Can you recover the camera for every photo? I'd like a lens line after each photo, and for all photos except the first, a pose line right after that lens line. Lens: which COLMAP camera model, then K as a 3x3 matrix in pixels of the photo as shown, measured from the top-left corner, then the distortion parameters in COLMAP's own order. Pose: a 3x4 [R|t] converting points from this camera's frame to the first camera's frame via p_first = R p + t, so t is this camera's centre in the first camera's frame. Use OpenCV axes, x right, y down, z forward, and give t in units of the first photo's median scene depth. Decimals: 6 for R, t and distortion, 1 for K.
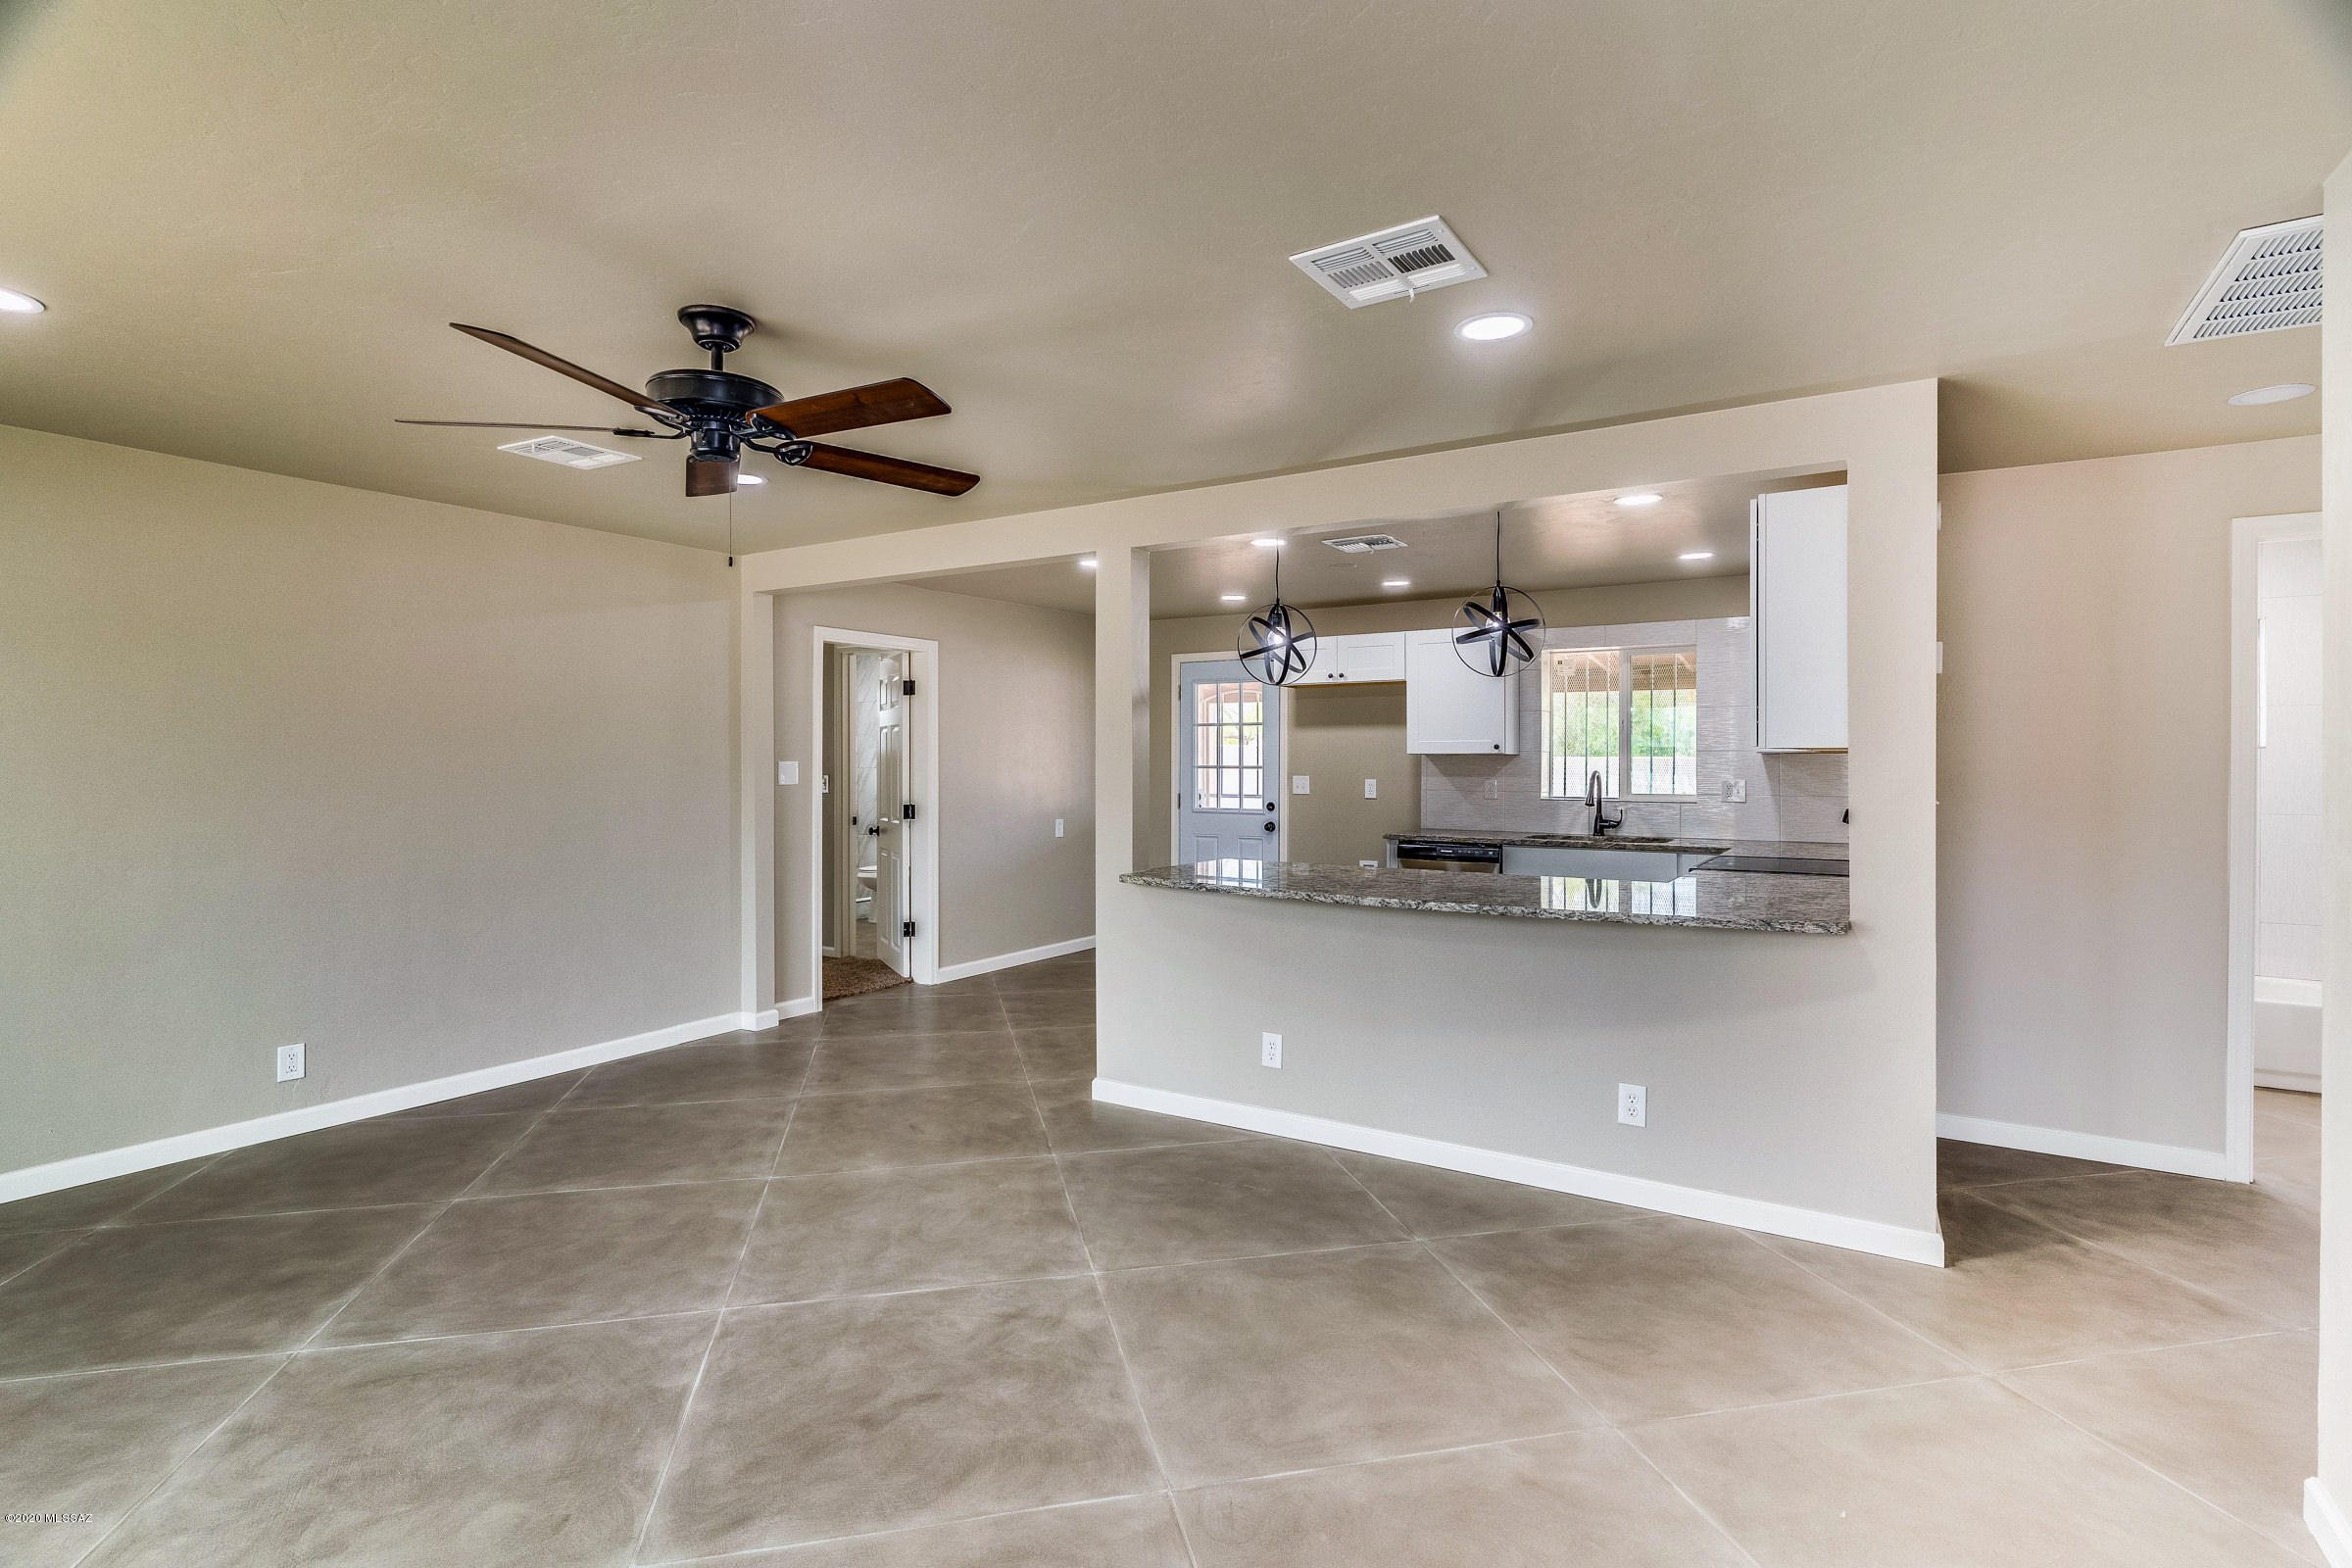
lens RADIAL K [[1140.3, 0, 1171.4], [0, 1140.3, 757.8], [0, 0, 1]] dist [0.002241, -0.000441]
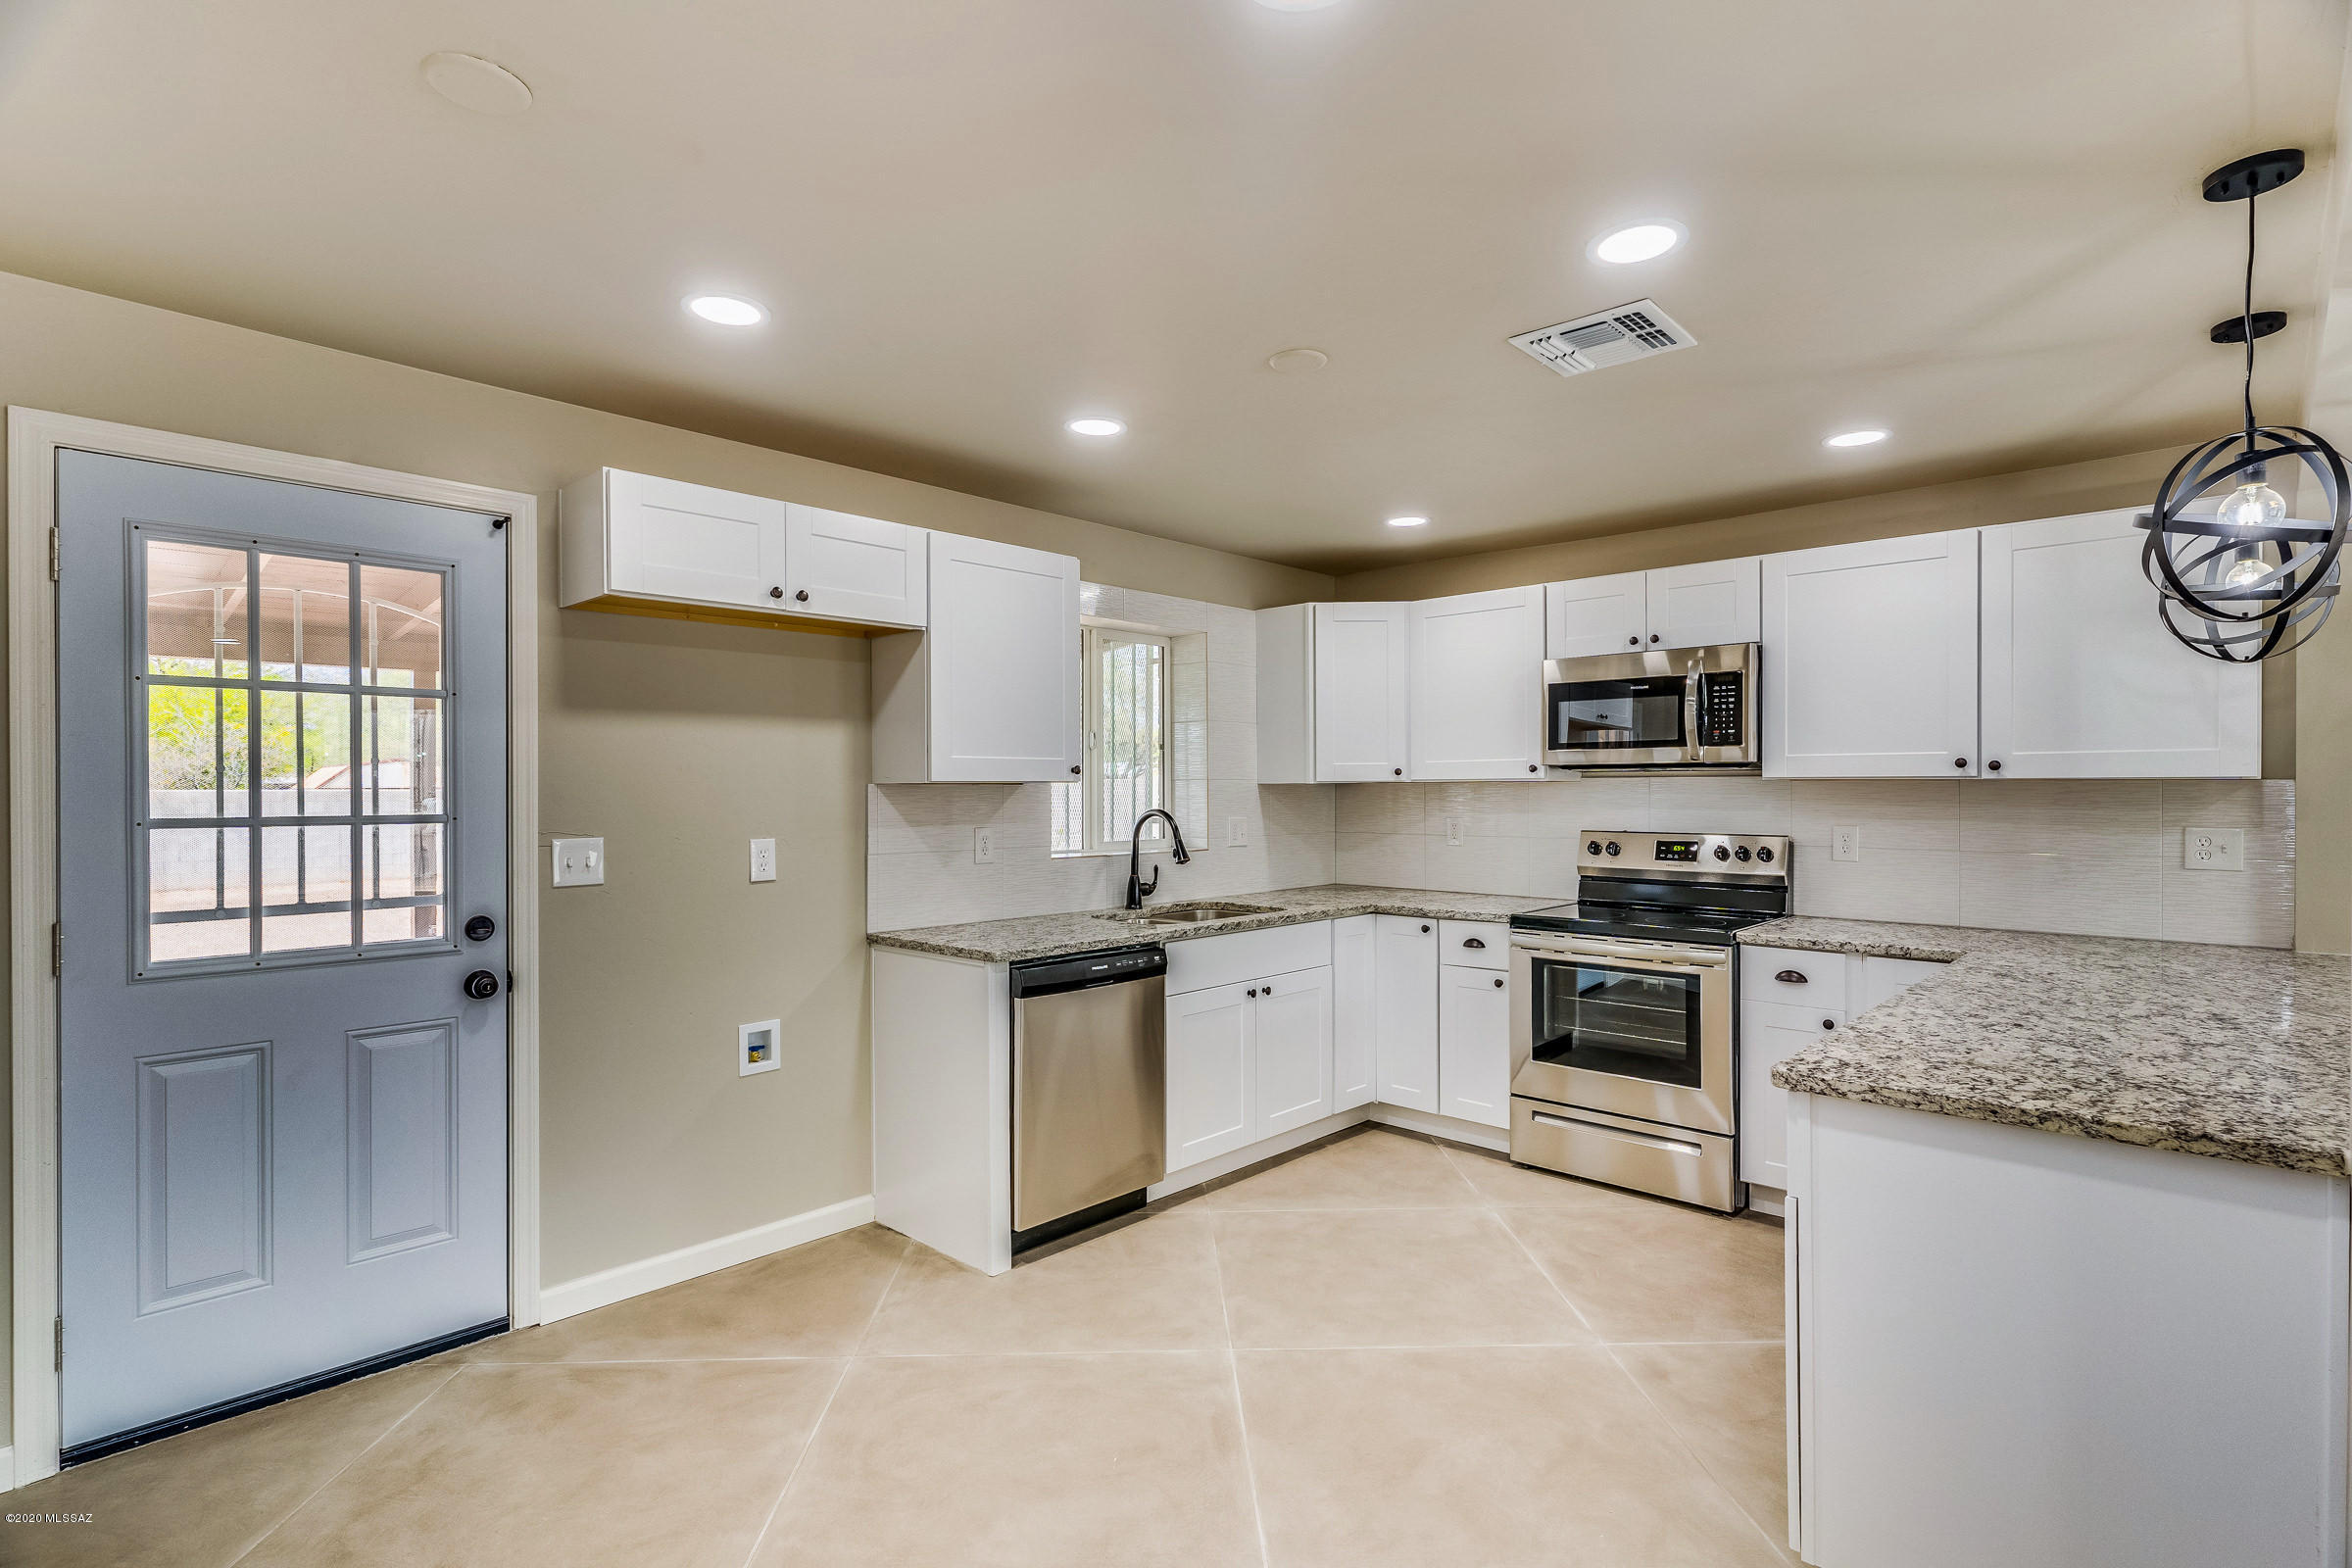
lens RADIAL K [[1131.7, 0, 1172.7], [0, 1131.7, 787.3], [0, 0, 1]] dist [0.002445, -0.000192]
pose [[0.195609, -0.000445, 0.980682, -0.409370], [0.001100, 0.999999, 0.000234, -0.002245], [-0.980681, 0.001033, 0.195610, 1.336666]]
